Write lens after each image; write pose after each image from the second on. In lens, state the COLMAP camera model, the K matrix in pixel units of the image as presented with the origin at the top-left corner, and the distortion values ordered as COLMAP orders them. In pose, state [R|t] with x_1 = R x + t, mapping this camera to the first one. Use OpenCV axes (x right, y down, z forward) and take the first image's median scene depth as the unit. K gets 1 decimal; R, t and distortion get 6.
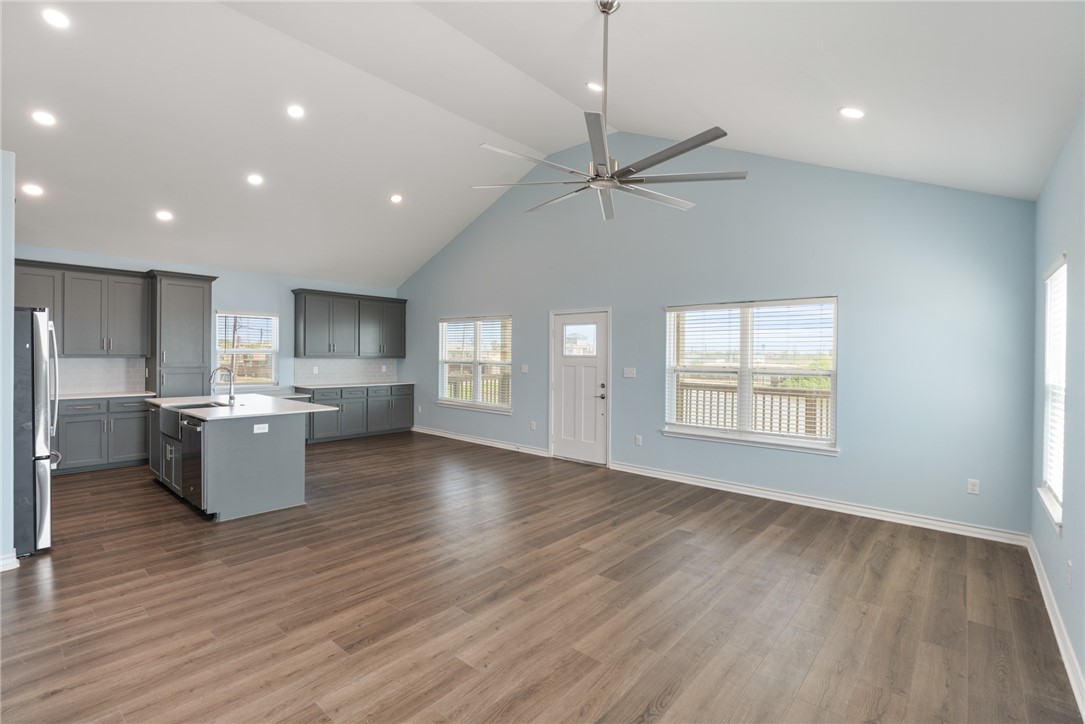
lens RADIAL K [[492.5, 0, 542.2], [0, 492.5, 357.5], [0, 0, 1]] dist [-0.005300, 0.000446]
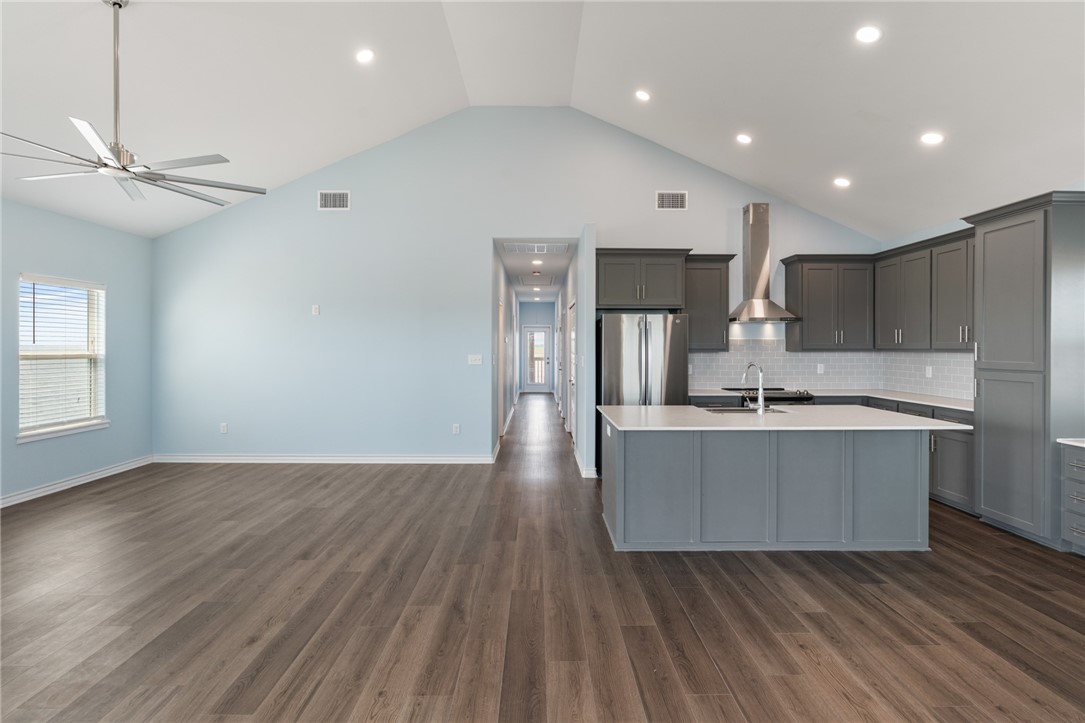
lens RADIAL K [[496.3, 0, 541.2], [0, 496.3, 348.1], [0, 0, 1]] dist [-0.007310, 0.000781]
pose [[-0.751175, -0.012831, -0.659978, 0.088704], [-0.015064, 0.999884, -0.002295, 0.004759], [0.659931, 0.008218, -0.751281, 1.575127]]
